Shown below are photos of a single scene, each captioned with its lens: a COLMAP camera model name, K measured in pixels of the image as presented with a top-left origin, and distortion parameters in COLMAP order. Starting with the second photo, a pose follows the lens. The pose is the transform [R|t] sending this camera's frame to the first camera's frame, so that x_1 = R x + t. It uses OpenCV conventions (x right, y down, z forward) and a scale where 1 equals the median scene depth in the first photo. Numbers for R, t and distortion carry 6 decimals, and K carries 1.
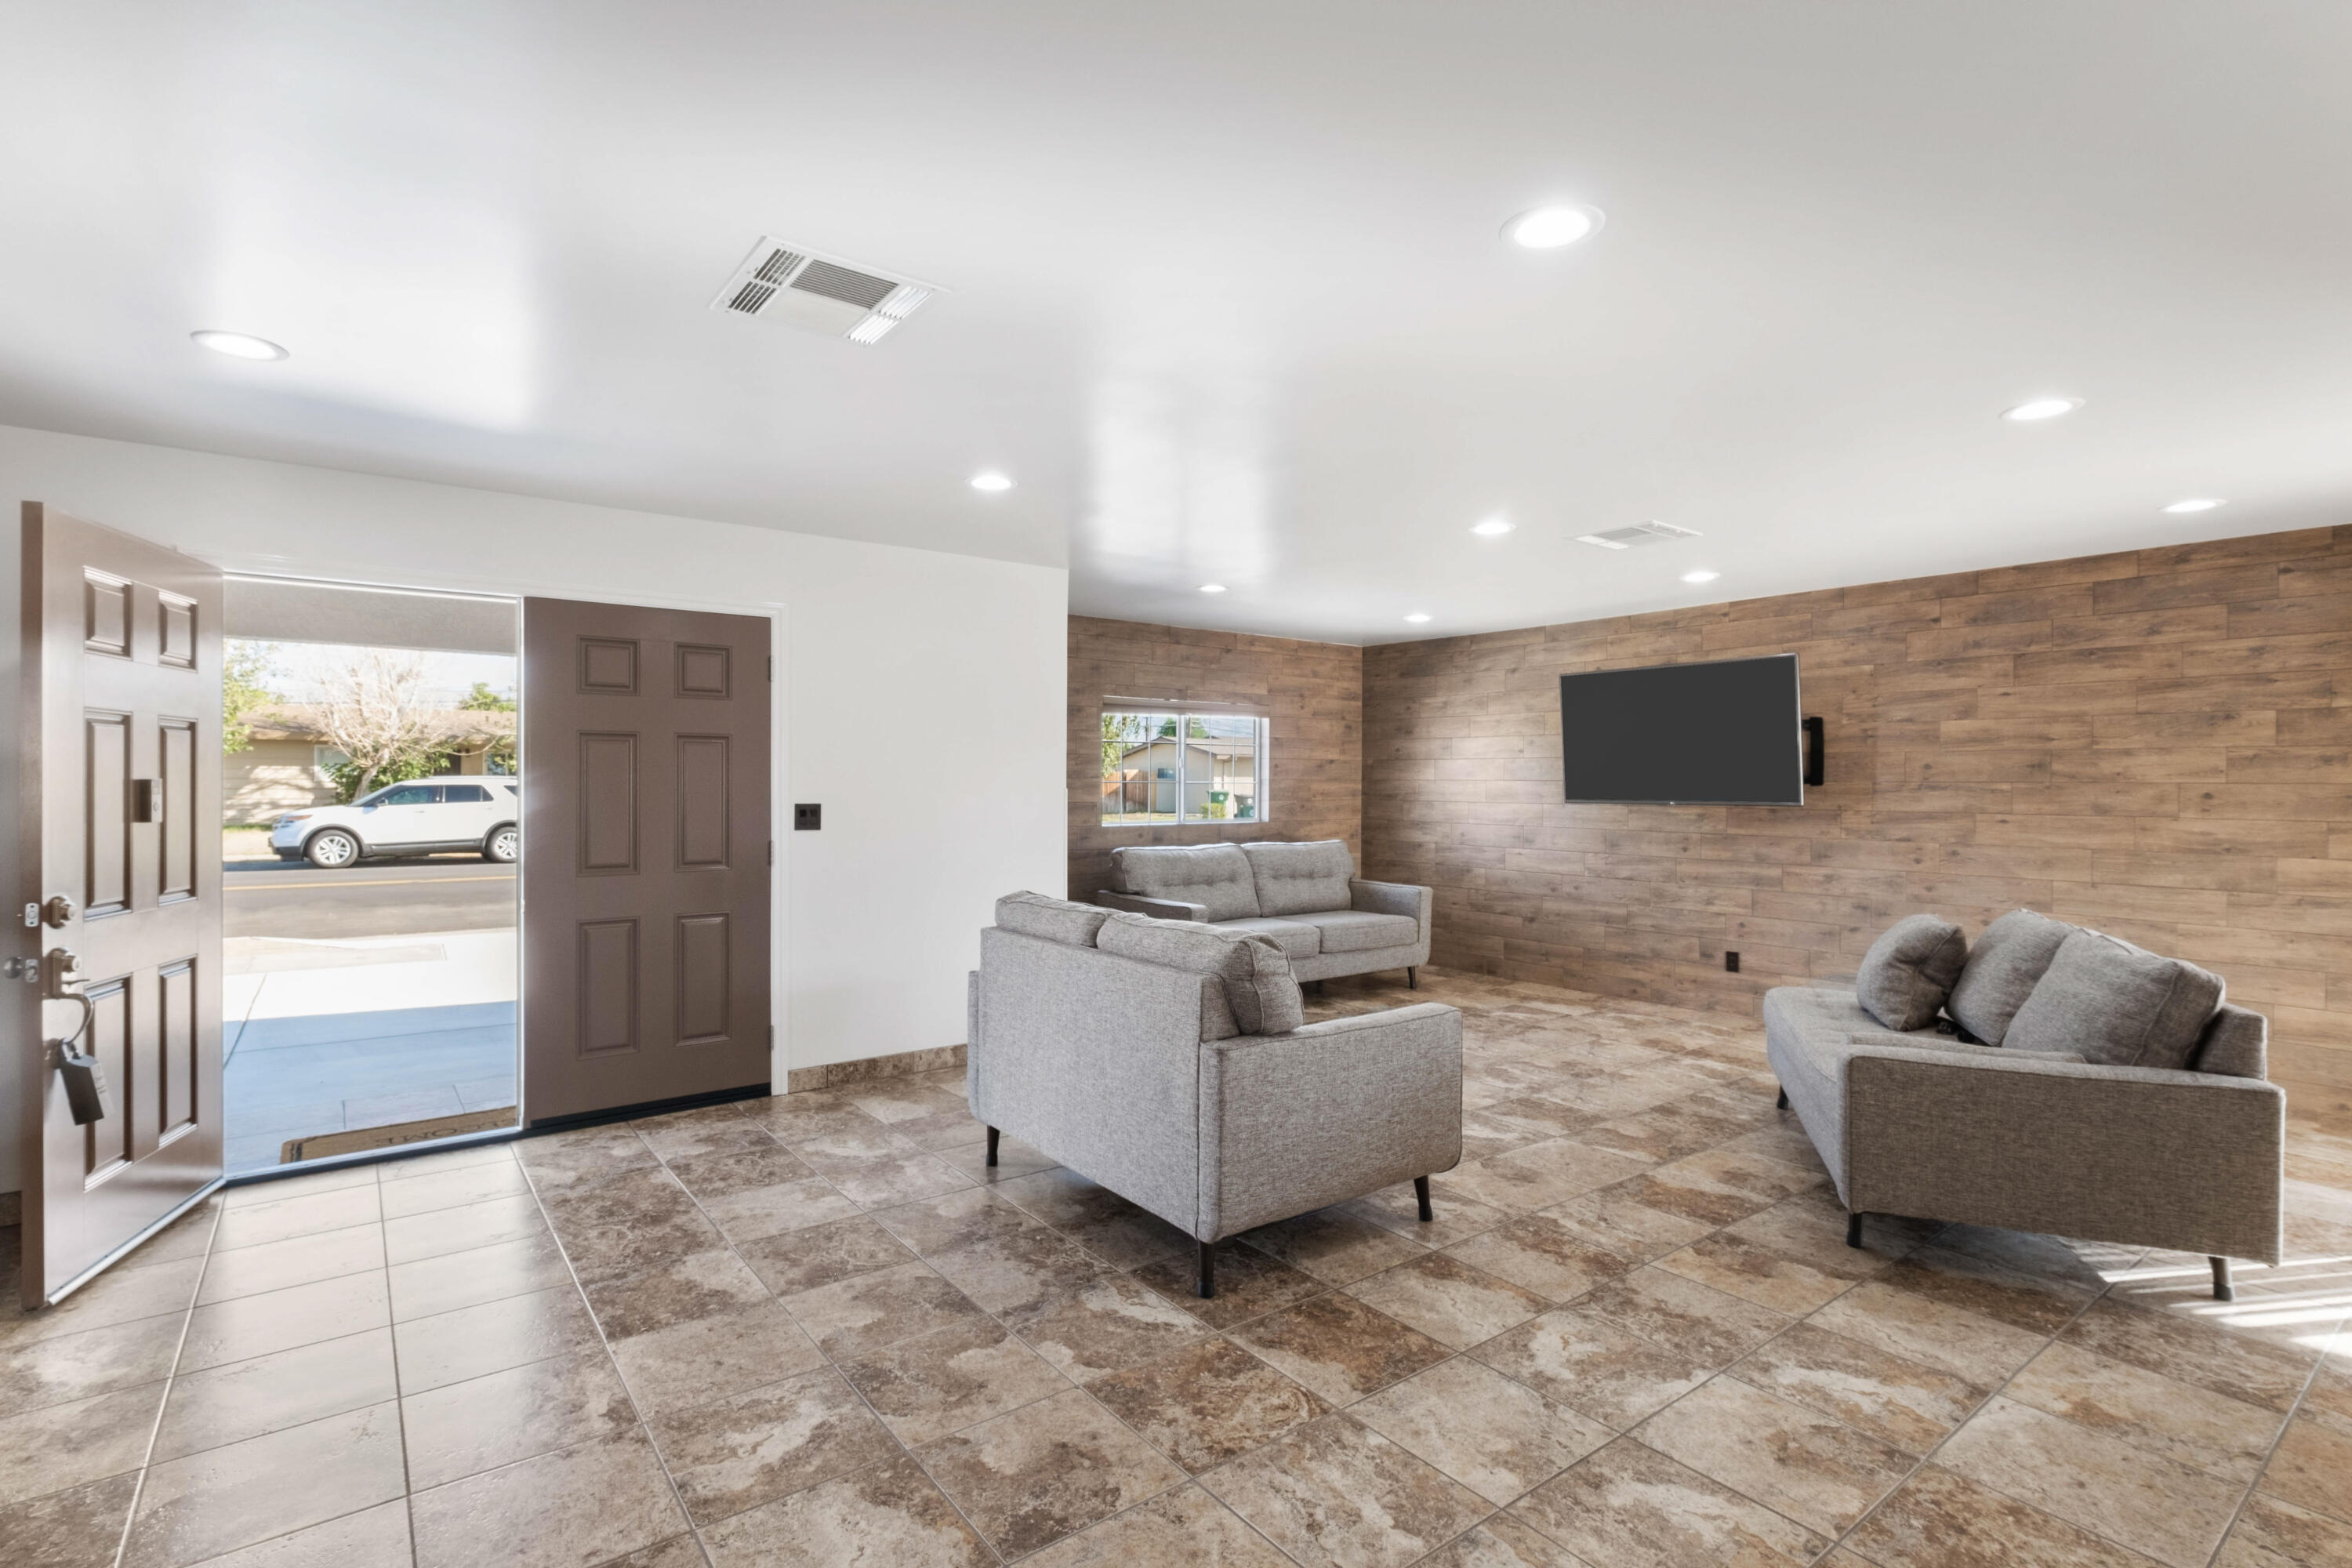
lens RADIAL K [[1074.8, 0, 1141.4], [0, 1074.8, 778.1], [0, 0, 1]] dist [-0.002777, -0.000333]
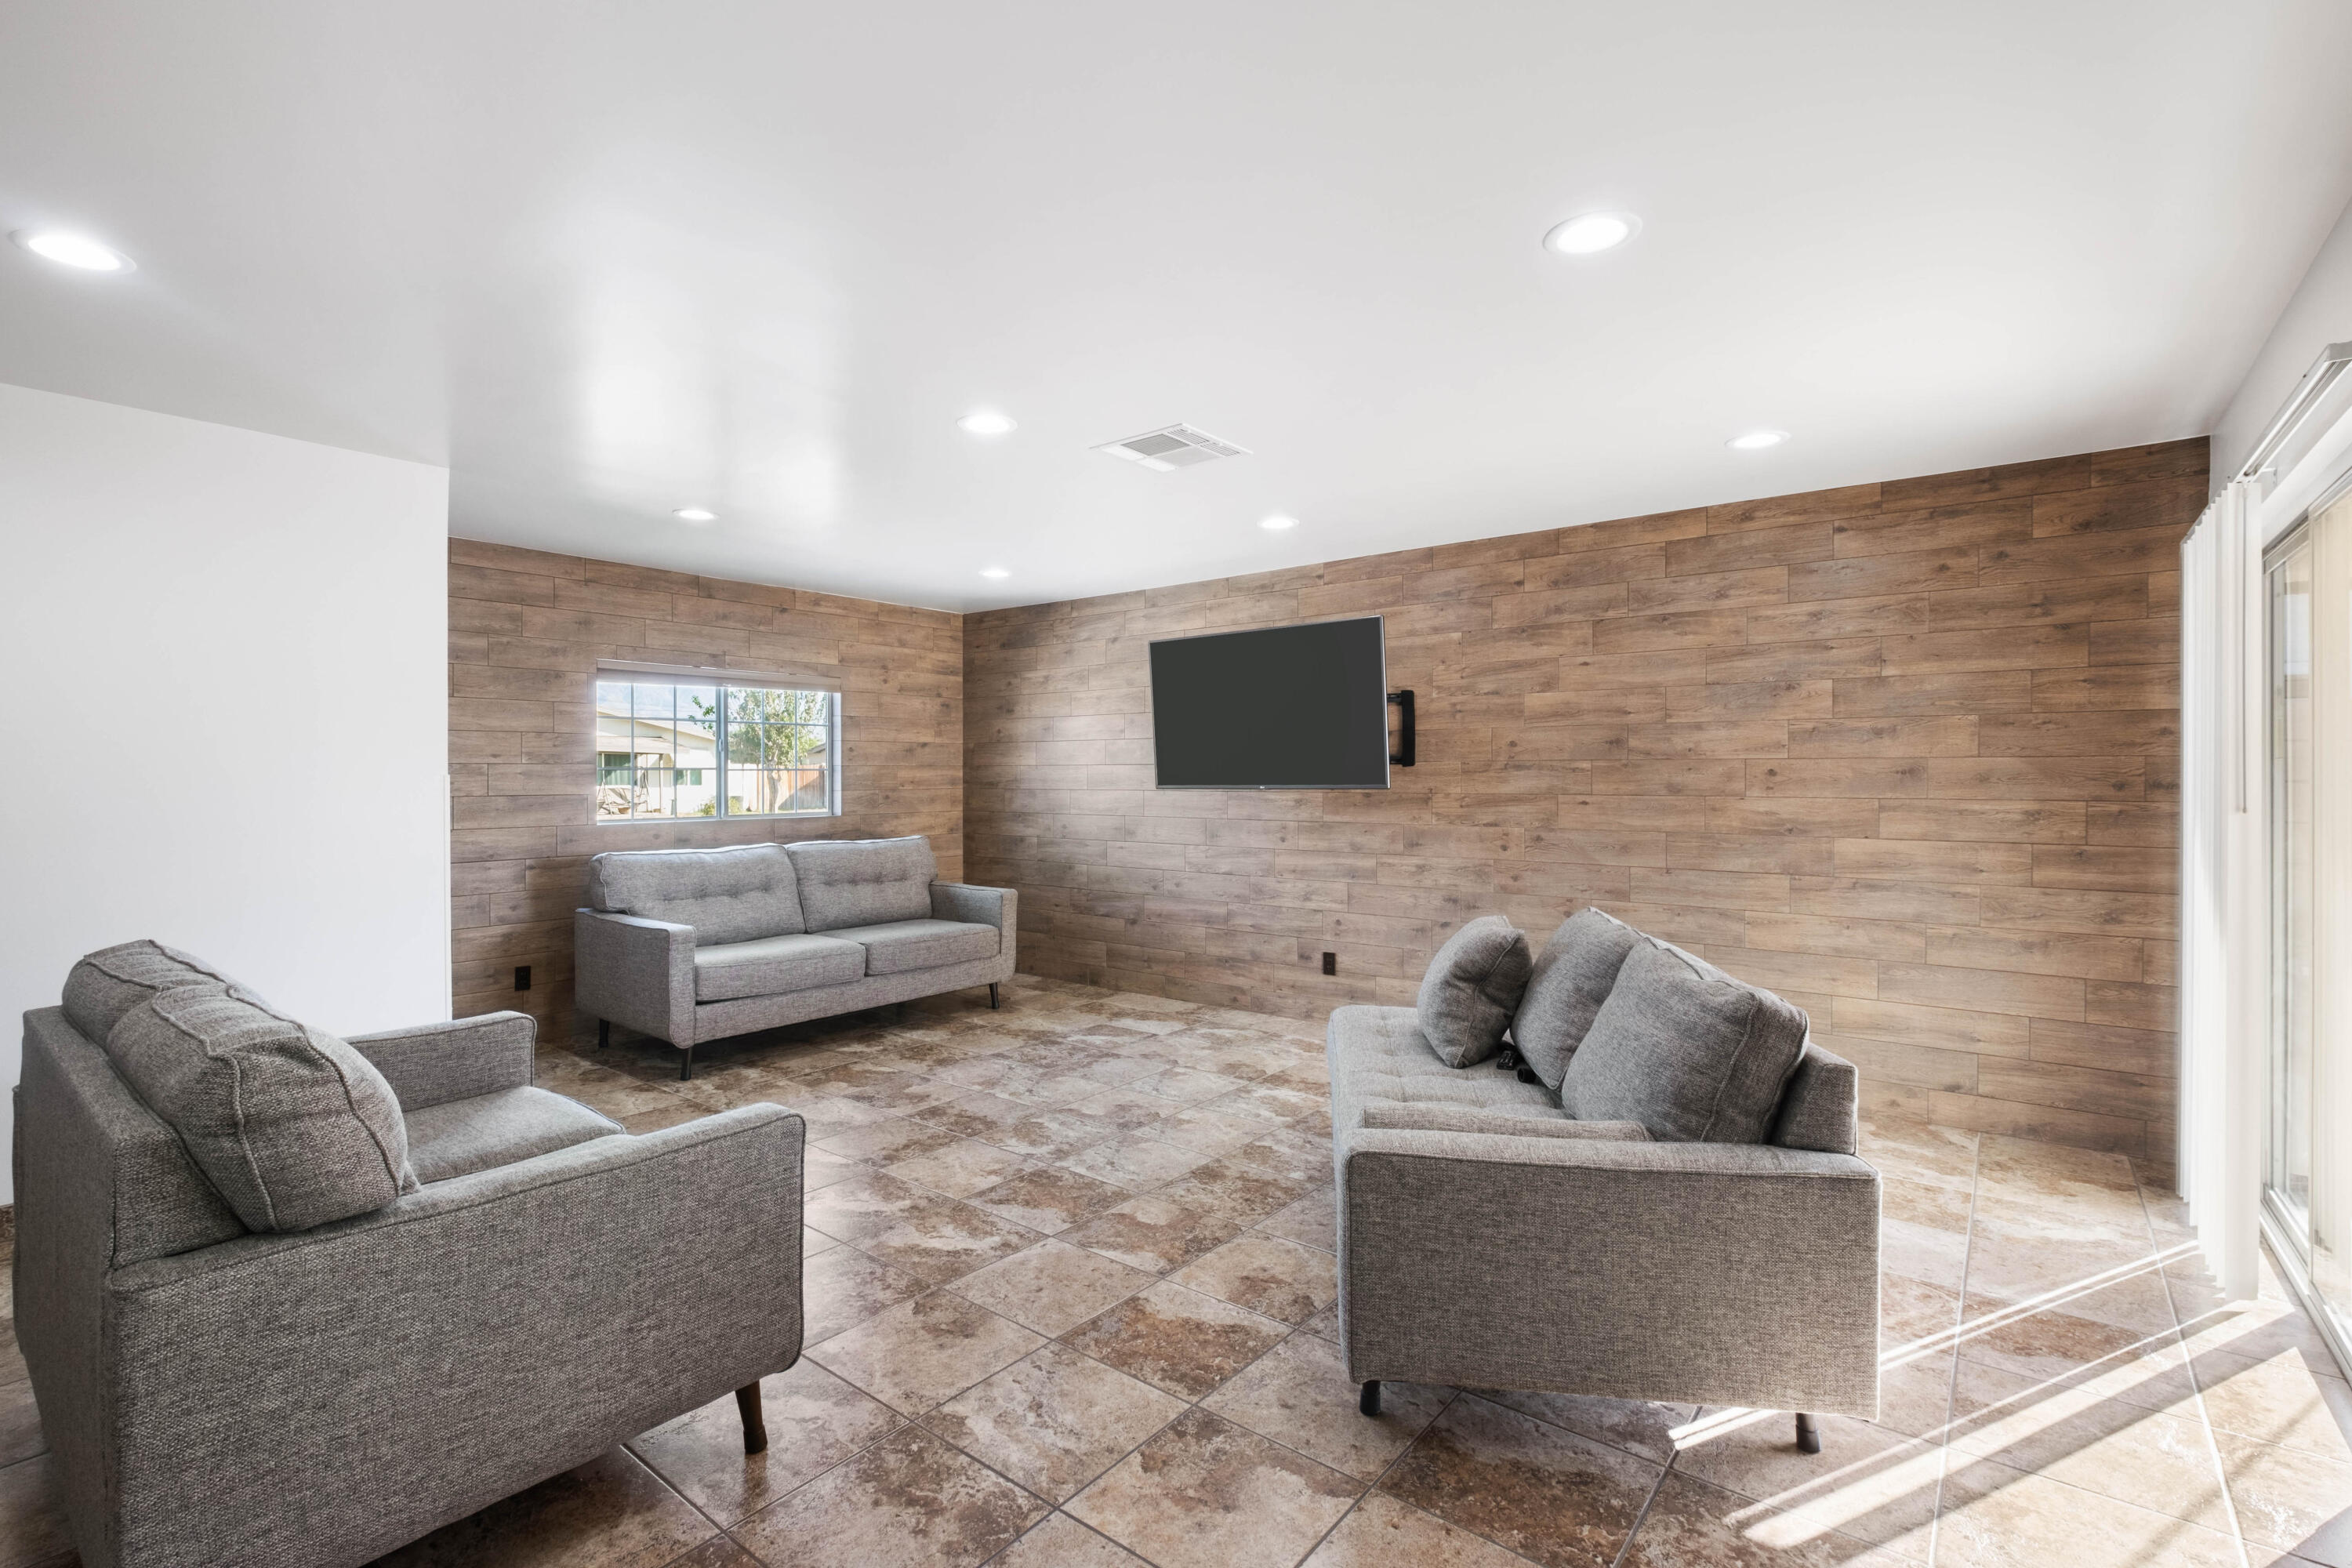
lens RADIAL K [[1064.9, 0, 1116.6], [0, 1064.9, 772.4], [0, 0, 1]] dist [-0.001801, -0.000219]
pose [[0.970992, -0.006516, 0.239025, 0.196398], [0.006263, 0.999979, 0.001817, 0.009902], [-0.239031, -0.000267, 0.971012, 0.210636]]
